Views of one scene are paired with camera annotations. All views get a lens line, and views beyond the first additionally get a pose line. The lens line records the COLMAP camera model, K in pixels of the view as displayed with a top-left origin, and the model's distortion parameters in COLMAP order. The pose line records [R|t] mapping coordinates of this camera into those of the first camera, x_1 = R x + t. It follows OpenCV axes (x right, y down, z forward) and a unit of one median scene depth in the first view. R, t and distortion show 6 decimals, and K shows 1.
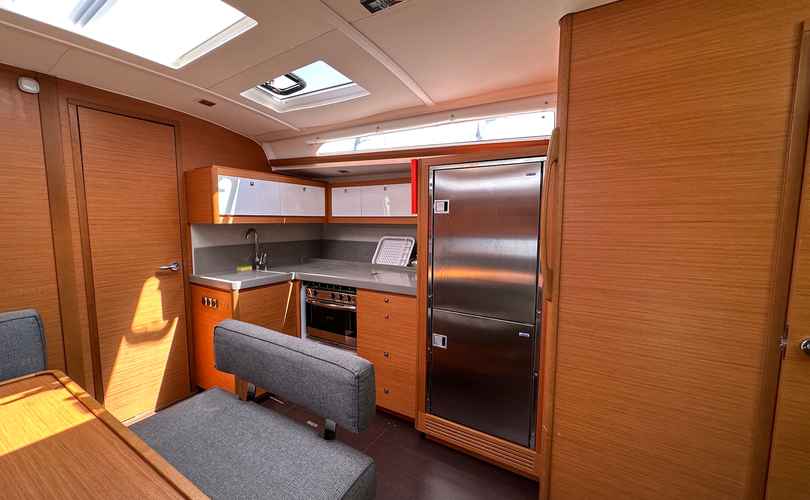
lens RADIAL K [[325.3, 0, 405.0], [0, 325.3, 250.0], [0, 0, 1]] dist [0.000288, 0.000329]
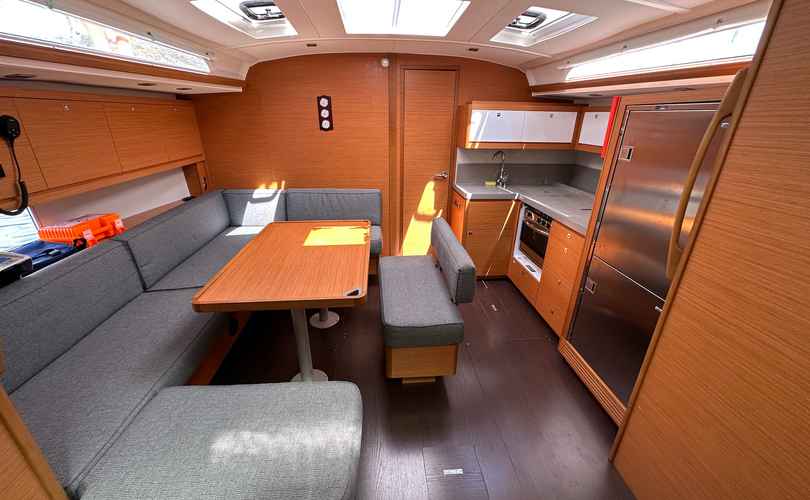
lens RADIAL K [[325.3, 0, 405.0], [0, 325.3, 250.0], [0, 0, 1]] dist [0.000288, 0.000329]
pose [[0.597933, 0.307724, -0.740123, 0.392345], [-0.089967, 0.943300, 0.319516, -0.087325], [0.796481, -0.124462, 0.591715, -0.064373]]
